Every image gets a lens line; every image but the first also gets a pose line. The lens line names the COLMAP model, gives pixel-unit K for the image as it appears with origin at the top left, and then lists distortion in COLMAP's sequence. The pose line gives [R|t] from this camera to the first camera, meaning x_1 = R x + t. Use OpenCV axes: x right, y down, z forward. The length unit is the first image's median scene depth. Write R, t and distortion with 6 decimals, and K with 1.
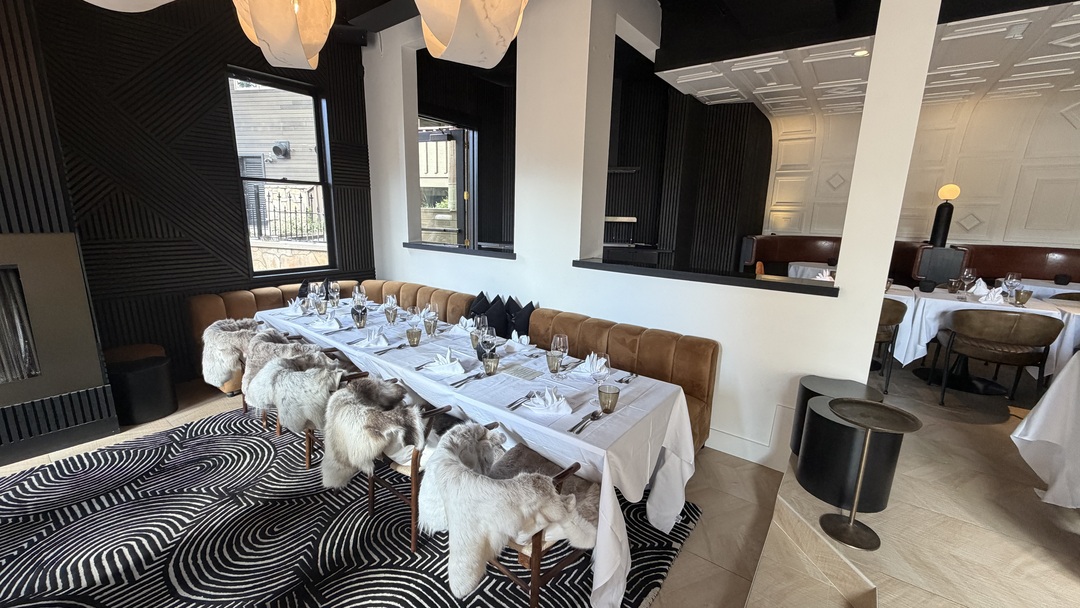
lens RADIAL K [[430.9, 0, 537.1], [0, 430.9, 305.6], [0, 0, 1]] dist [-0.000577, -0.000197]
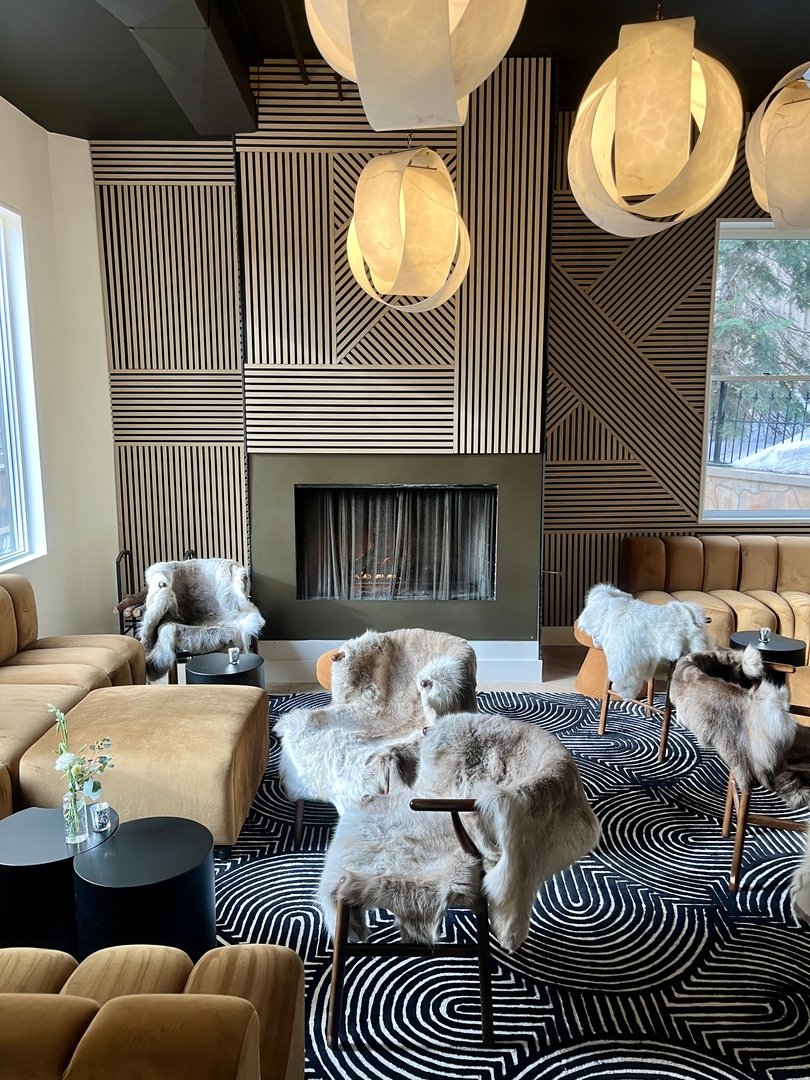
lens RADIAL K [[825.0, 0, 404.7], [0, 825.0, 541.6], [0, 0, 1]] dist [0.015975, 0.006883]
pose [[0.609658, 0.104235, -0.785782, 0.153498], [-0.152671, 0.988196, 0.012634, 0.040729], [0.777823, 0.112263, 0.618375, -0.300384]]
